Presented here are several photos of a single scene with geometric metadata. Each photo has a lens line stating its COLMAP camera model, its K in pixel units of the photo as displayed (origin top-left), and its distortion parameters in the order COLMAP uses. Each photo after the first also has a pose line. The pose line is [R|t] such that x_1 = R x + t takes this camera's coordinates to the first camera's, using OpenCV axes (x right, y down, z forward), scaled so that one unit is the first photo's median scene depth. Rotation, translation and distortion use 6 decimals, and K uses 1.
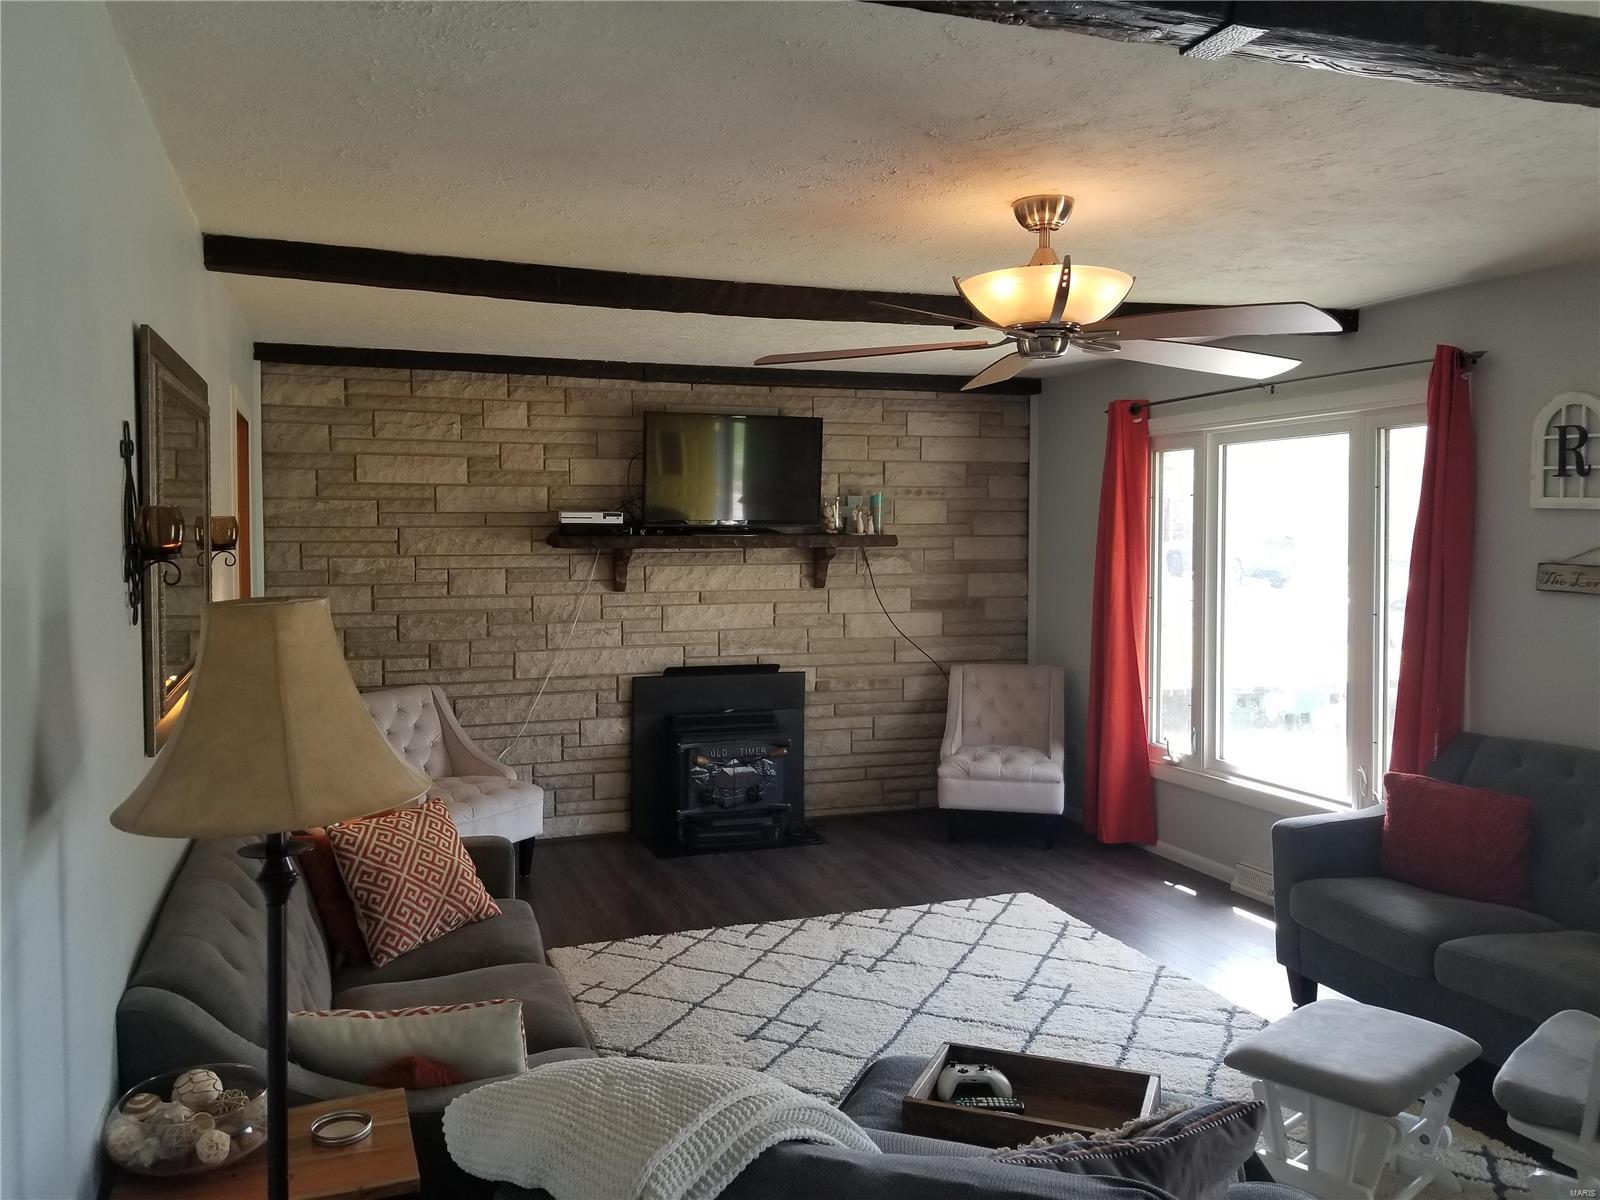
lens RADIAL K [[1289.0, 0, 799.5], [0, 1289.0, 592.7], [0, 0, 1]] dist [0.102252, -0.108677]
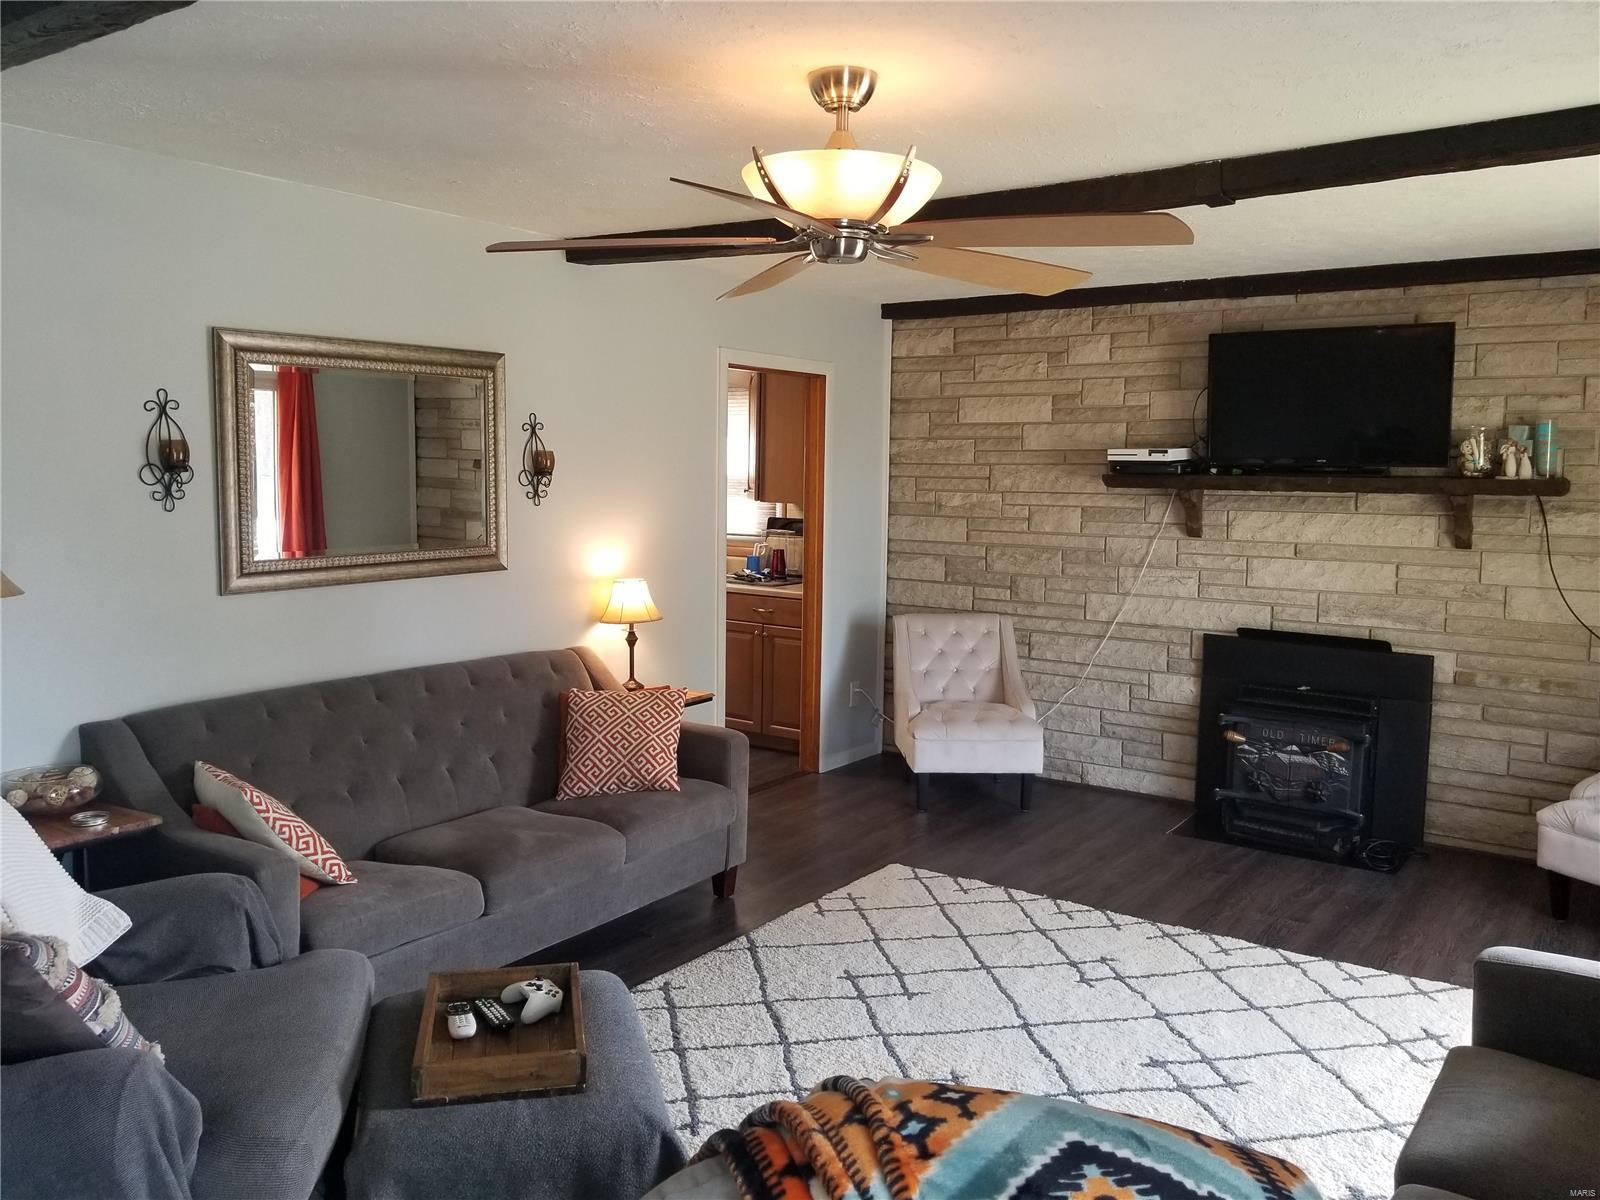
lens RADIAL K [[1289.0, 0, 783.9], [0, 1289.0, 588.2], [0, 0, 1]] dist [0.102252, -0.108677]
pose [[0.565866, 0.087214, -0.819872, 0.459550], [-0.056494, 0.996154, 0.066975, -0.010501], [0.822559, 0.008419, 0.568617, 0.252613]]
